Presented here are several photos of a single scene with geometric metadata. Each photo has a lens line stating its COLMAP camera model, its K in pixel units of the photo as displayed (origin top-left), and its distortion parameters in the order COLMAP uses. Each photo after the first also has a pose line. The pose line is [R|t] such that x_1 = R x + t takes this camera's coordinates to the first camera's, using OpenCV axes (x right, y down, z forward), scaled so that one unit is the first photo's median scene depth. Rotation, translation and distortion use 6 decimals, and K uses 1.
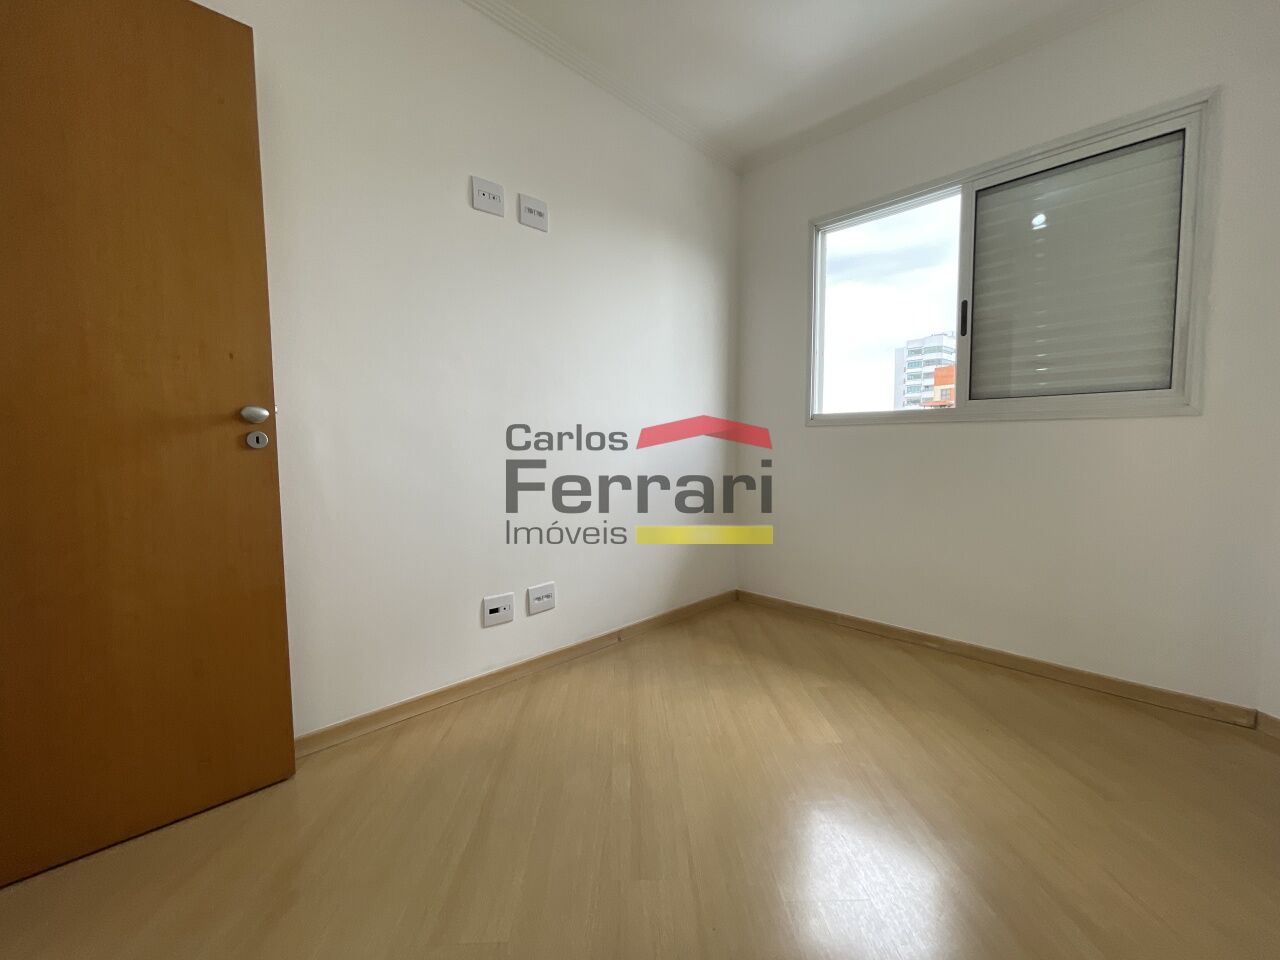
lens RADIAL K [[519.9, 0, 643.8], [0, 519.9, 481.4], [0, 0, 1]] dist [-0.001867, -0.000384]
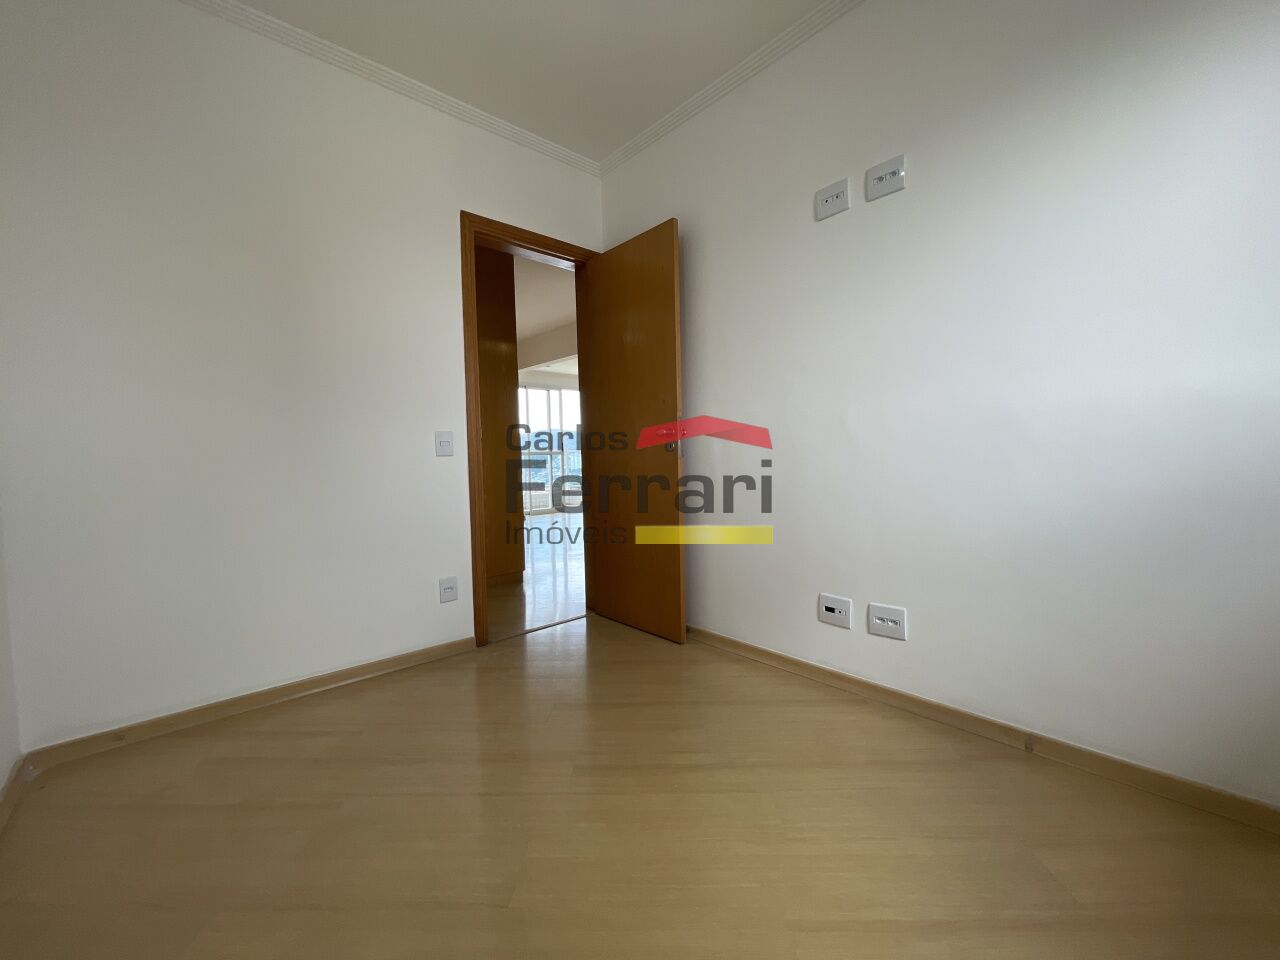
lens RADIAL K [[519.9, 0, 643.8], [0, 519.9, 481.4], [0, 0, 1]] dist [-0.001867, -0.000384]
pose [[-0.036343, 0.052939, -0.997936, 0.715284], [-0.057295, 0.996843, 0.054967, -0.031593], [0.997696, 0.059174, -0.033195, 0.663183]]
